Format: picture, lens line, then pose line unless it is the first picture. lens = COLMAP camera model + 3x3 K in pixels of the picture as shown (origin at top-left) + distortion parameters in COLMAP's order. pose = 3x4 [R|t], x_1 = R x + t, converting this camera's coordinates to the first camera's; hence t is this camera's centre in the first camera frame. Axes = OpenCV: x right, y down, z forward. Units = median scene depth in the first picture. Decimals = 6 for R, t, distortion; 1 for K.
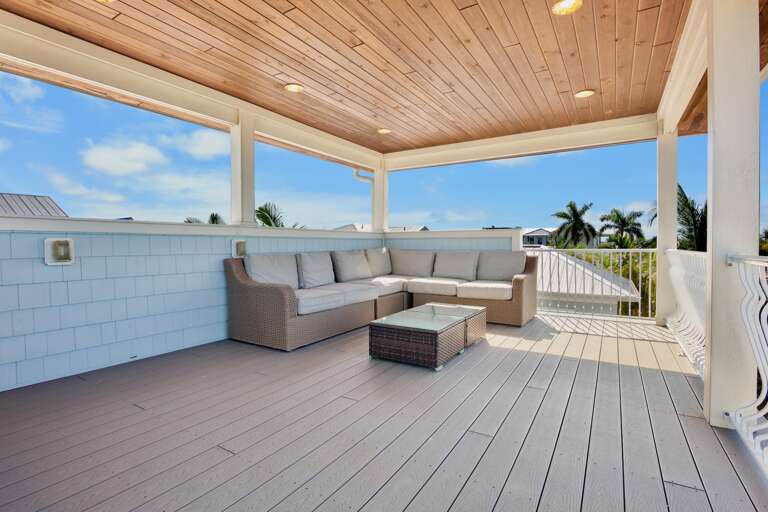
lens RADIAL K [[379.5, 0, 385.8], [0, 379.5, 256.3], [0, 0, 1]] dist [-0.017347, -0.001018]
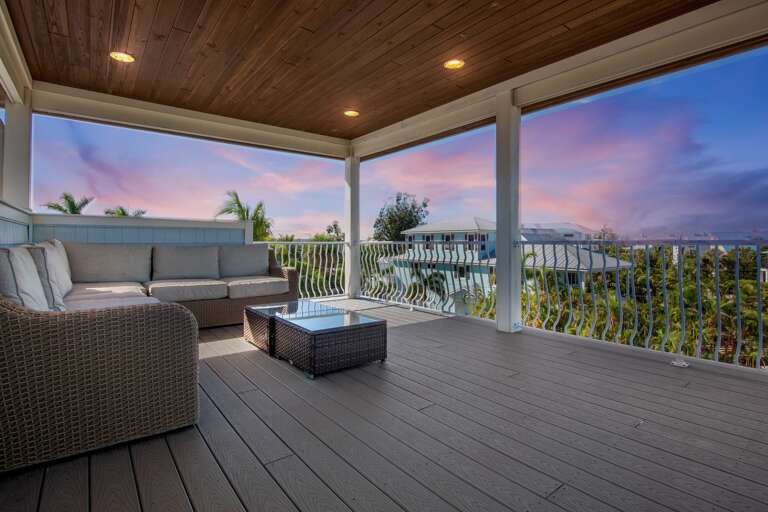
lens RADIAL K [[379.5, 0, 383.0], [0, 379.5, 249.9], [0, 0, 1]] dist [-0.017347, -0.001018]
pose [[0.354362, -0.011447, 0.935038, -0.284337], [0.026160, 0.999655, 0.002324, 0.004277], [-0.934742, 0.023637, 0.354539, 0.235688]]
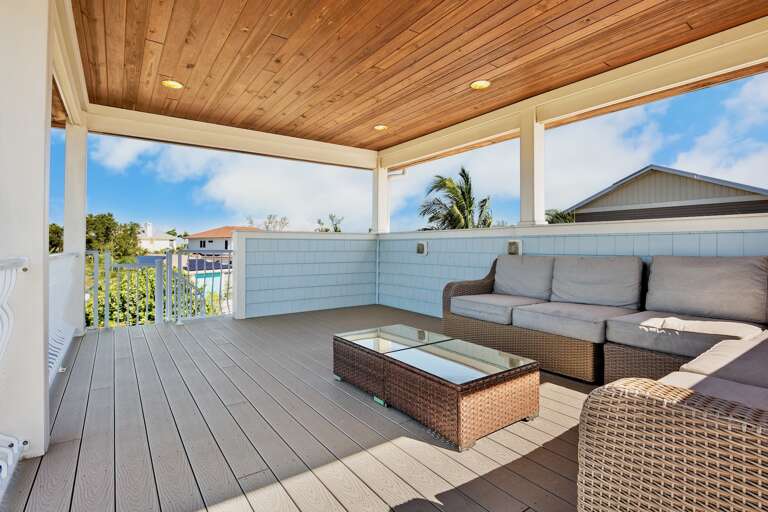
lens RADIAL K [[379.5, 0, 385.5], [0, 379.5, 249.7], [0, 0, 1]] dist [-0.017347, -0.001018]
pose [[-0.383725, 0.010632, -0.923386, 0.751790], [-0.016742, 0.999689, 0.018468, -0.031123], [0.923296, 0.022546, -0.383428, 1.143039]]
